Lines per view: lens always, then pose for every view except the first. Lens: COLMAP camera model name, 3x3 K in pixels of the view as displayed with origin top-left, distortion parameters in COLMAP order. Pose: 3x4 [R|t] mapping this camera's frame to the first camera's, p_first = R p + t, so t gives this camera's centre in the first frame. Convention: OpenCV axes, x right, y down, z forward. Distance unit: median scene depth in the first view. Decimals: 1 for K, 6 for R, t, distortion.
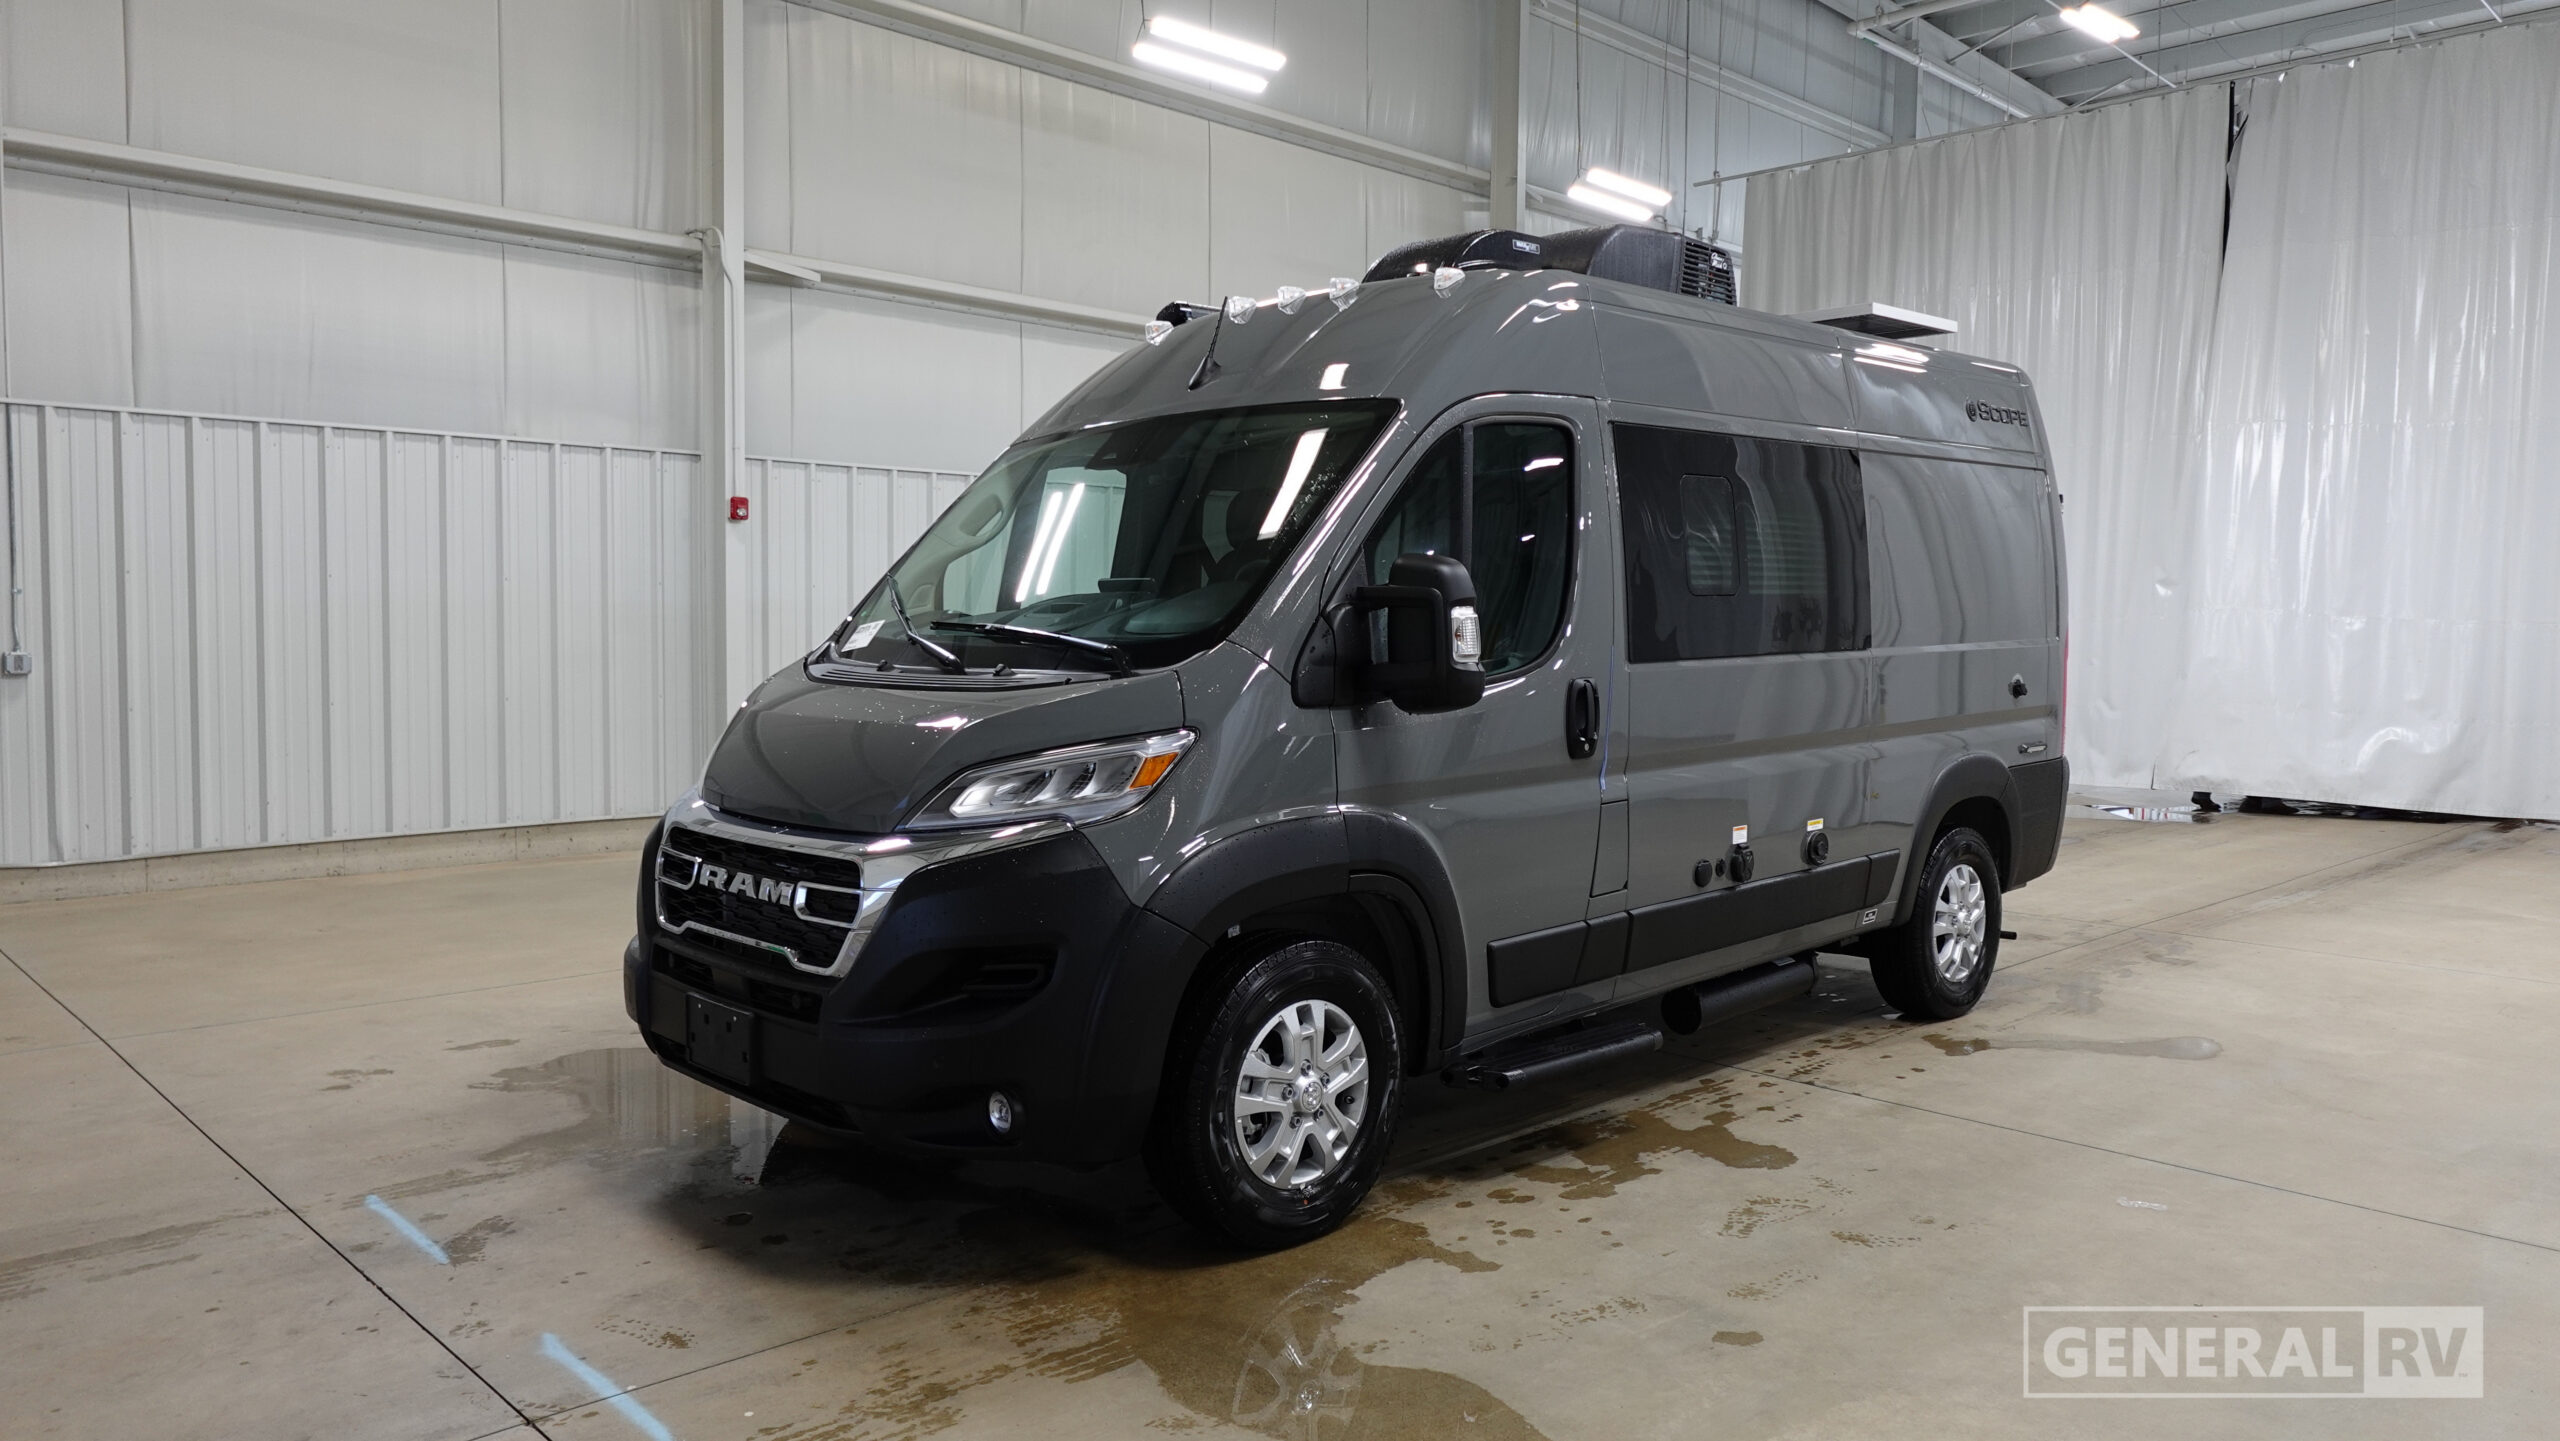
lens RADIAL K [[1683.0, 0, 1284.9], [0, 1683.0, 714.4], [0, 0, 1]] dist [-0.000955, -0.001910]
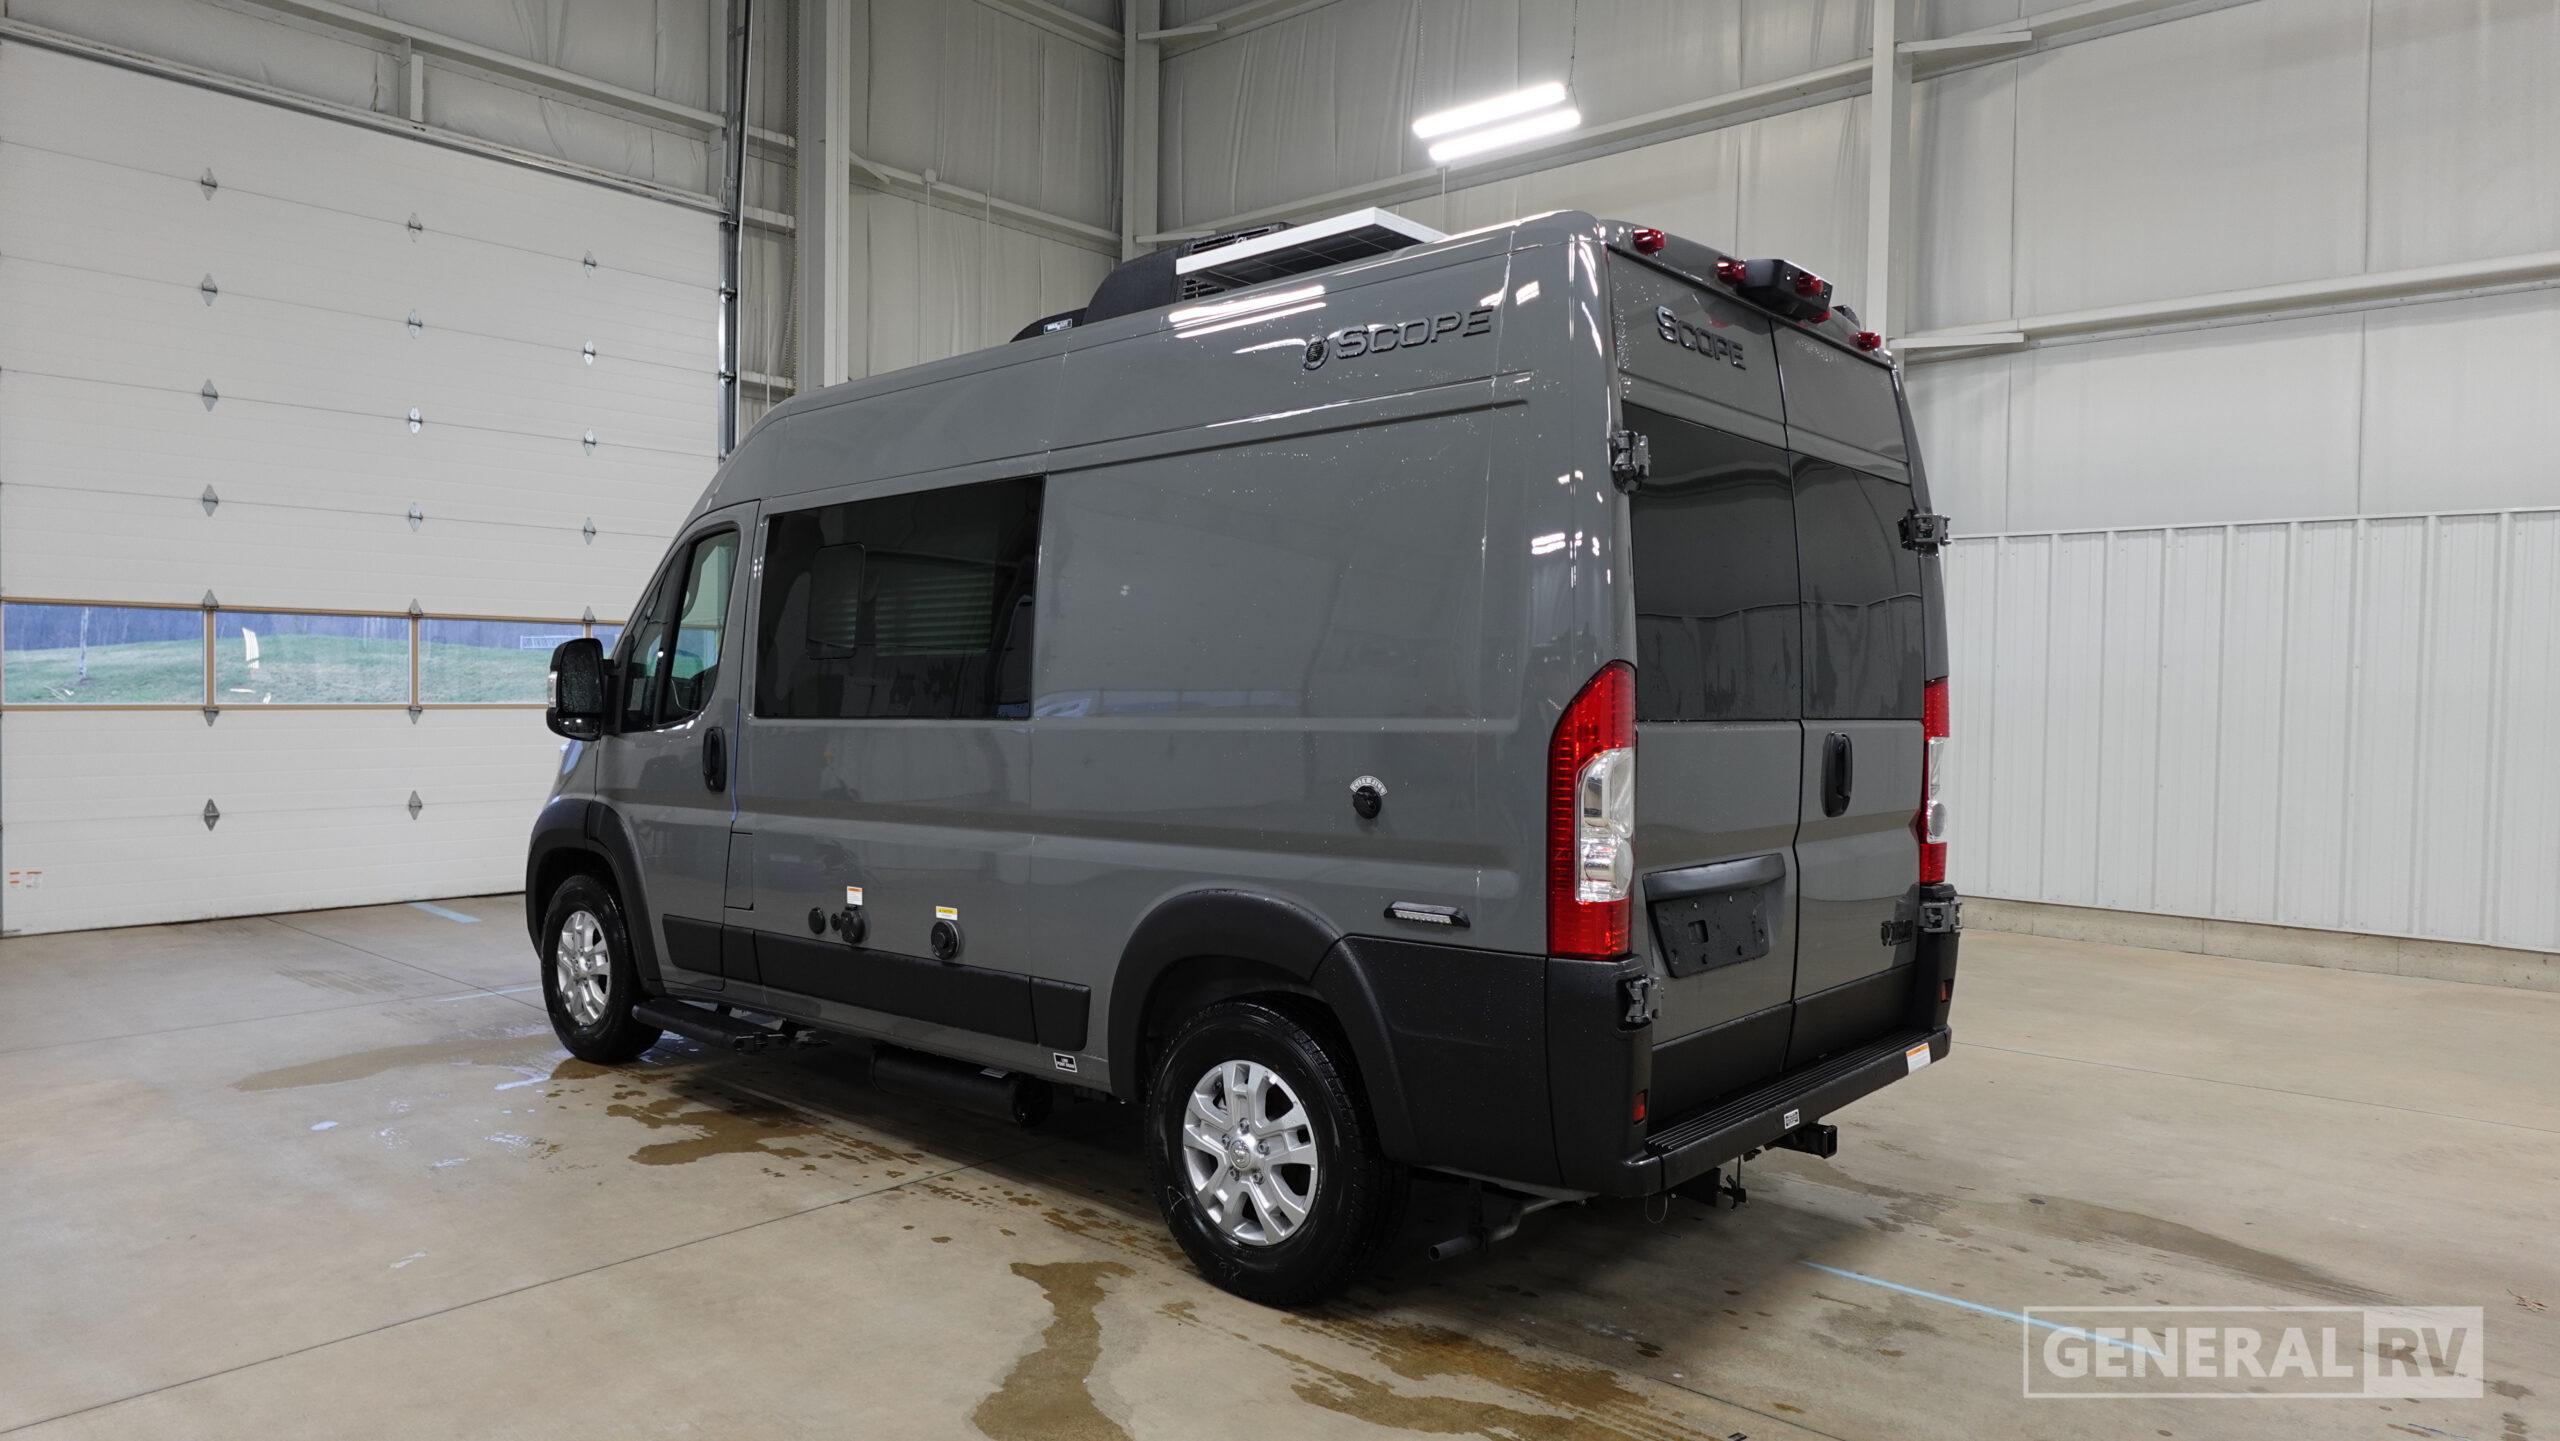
lens RADIAL K [[1575.9, 0, 1287.0], [0, 1575.9, 724.1], [0, 0, 1]] dist [0.002088, 0.001397]
pose [[0.096573, 0.016295, -0.995192, 1.230838], [-0.069916, 0.997507, 0.009549, -0.057394], [0.992867, 0.068657, 0.097472, 1.160966]]
